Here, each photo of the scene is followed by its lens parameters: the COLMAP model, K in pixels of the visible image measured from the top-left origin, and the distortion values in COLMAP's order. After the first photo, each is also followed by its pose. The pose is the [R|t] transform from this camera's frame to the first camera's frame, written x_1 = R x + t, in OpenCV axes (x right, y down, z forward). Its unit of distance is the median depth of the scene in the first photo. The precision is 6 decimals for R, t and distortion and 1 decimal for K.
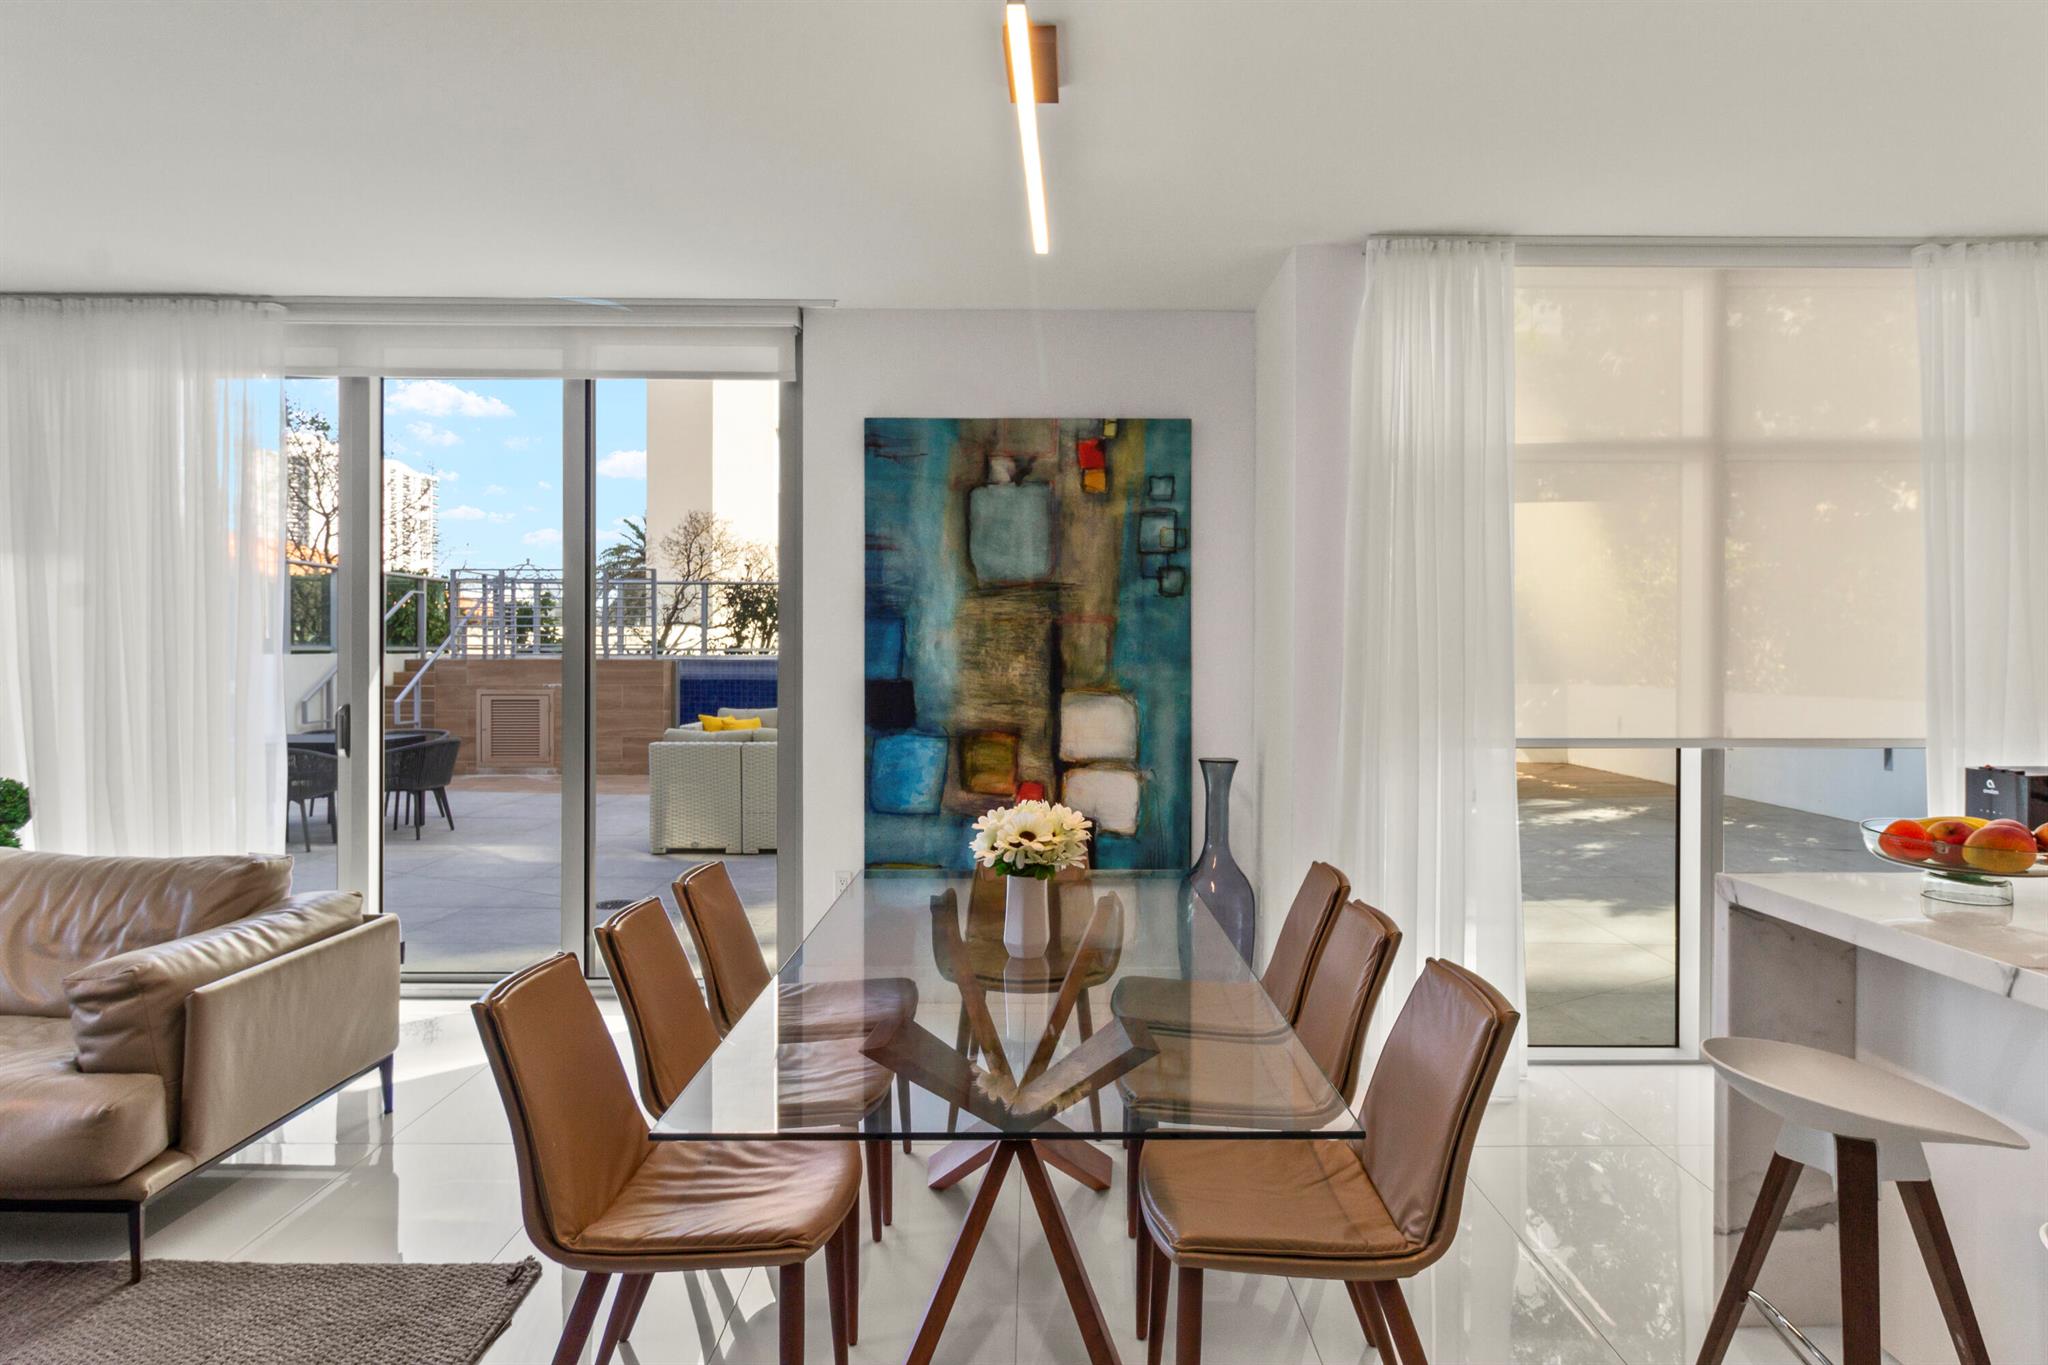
lens RADIAL K [[1165.3, 0, 1022.4], [0, 1165.3, 665.9], [0, 0, 1]] dist [0.011918, -0.003707]
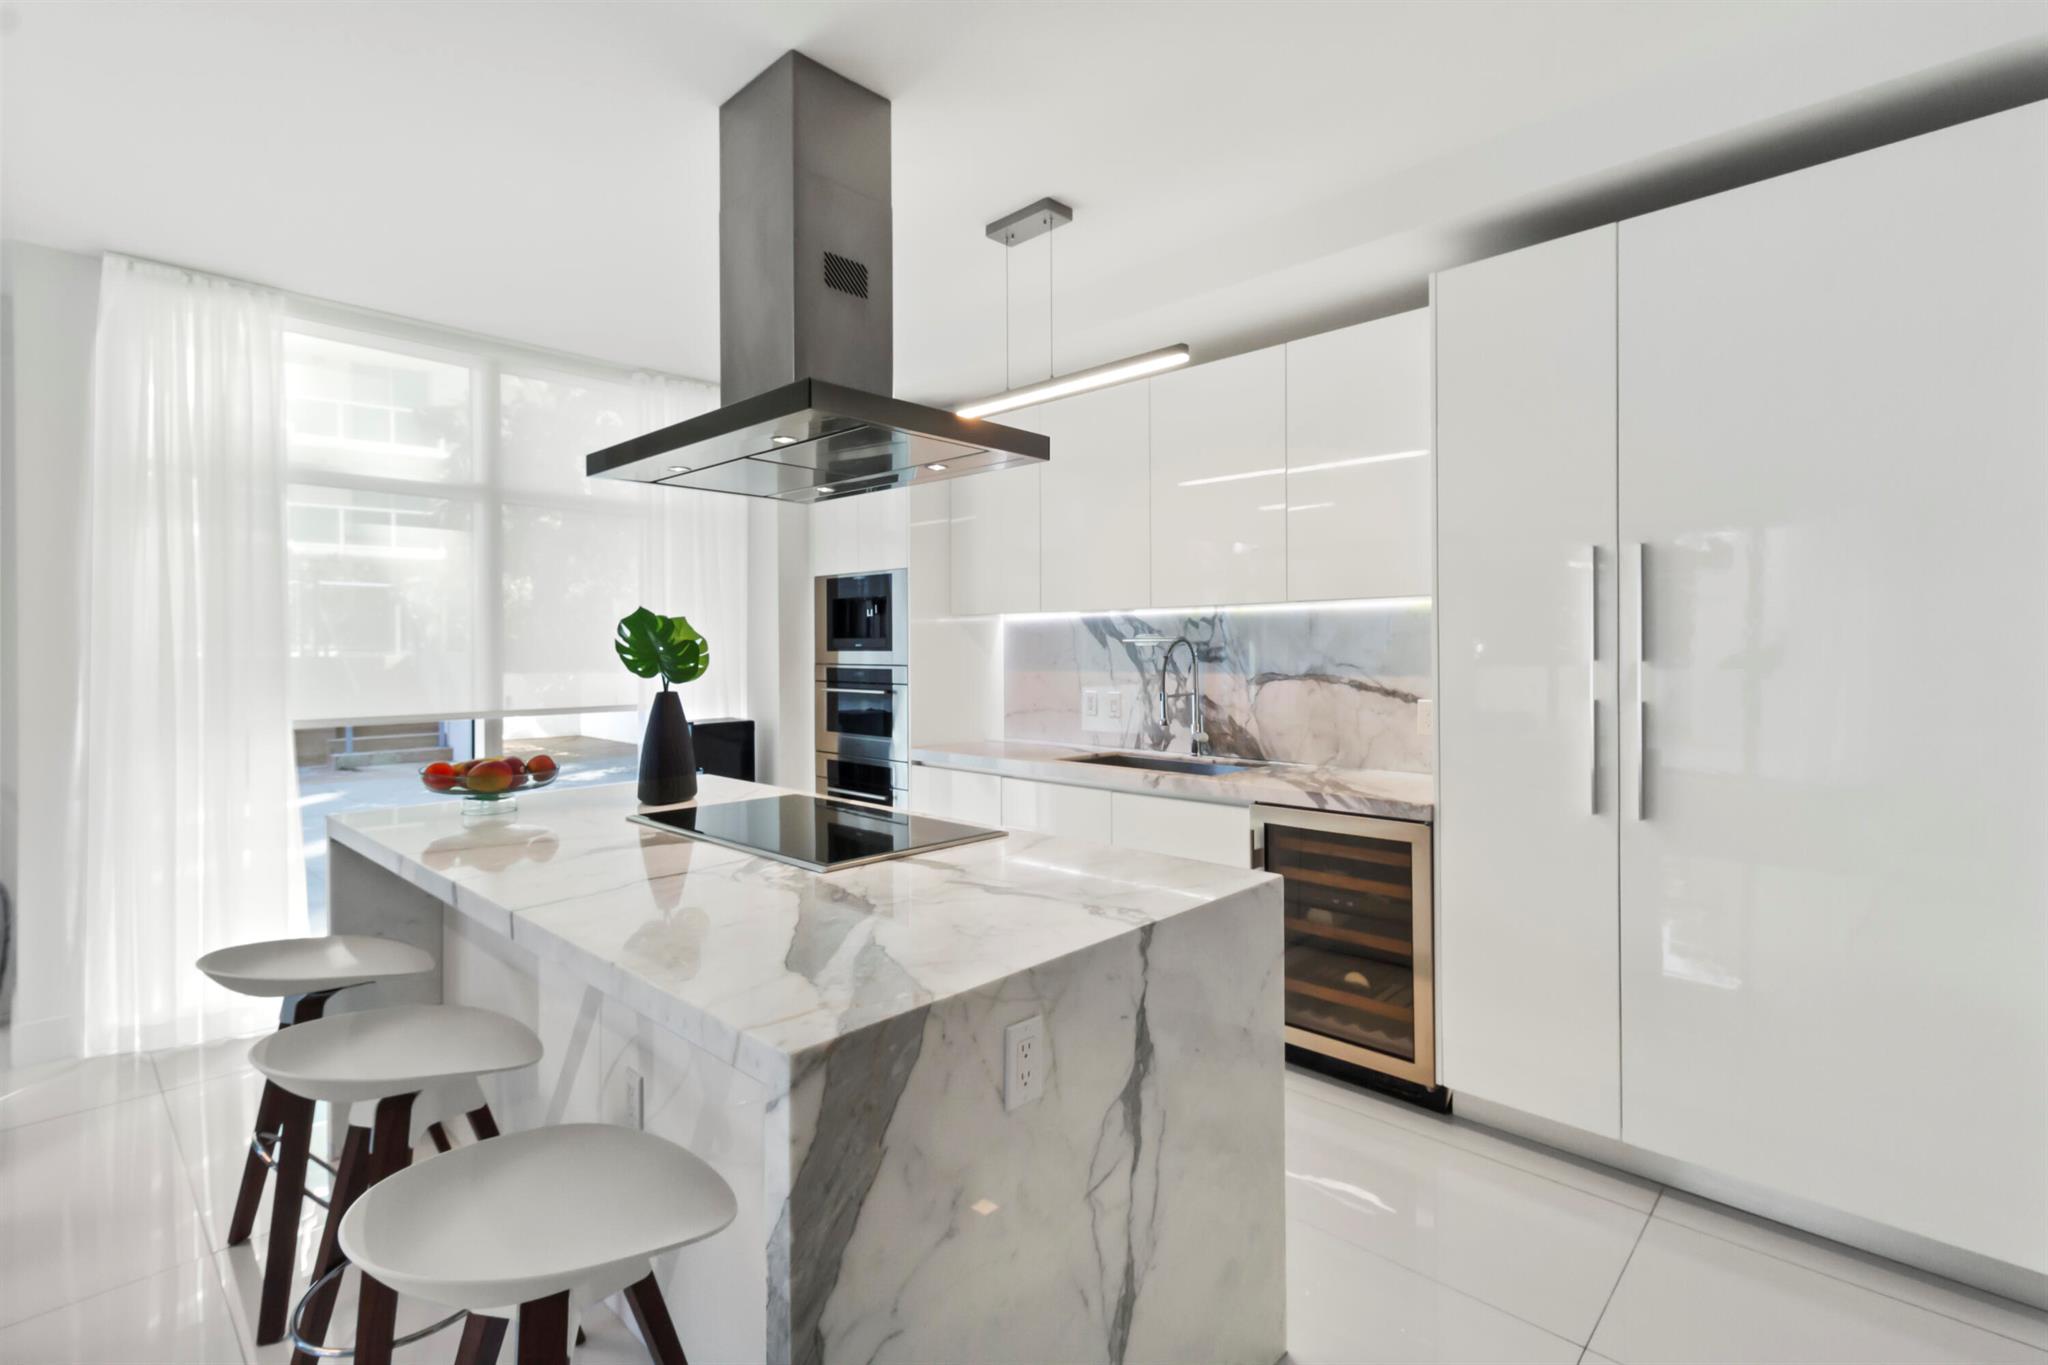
lens RADIAL K [[945.8, 0, 1052.0], [0, 945.8, 649.2], [0, 0, 1]] dist [0.007060, 0.000243]
pose [[0.678688, -0.005157, 0.734408, 0.200381], [0.012397, 0.999913, -0.004435, 0.003903], [-0.734322, 0.012114, 0.678693, -0.167190]]
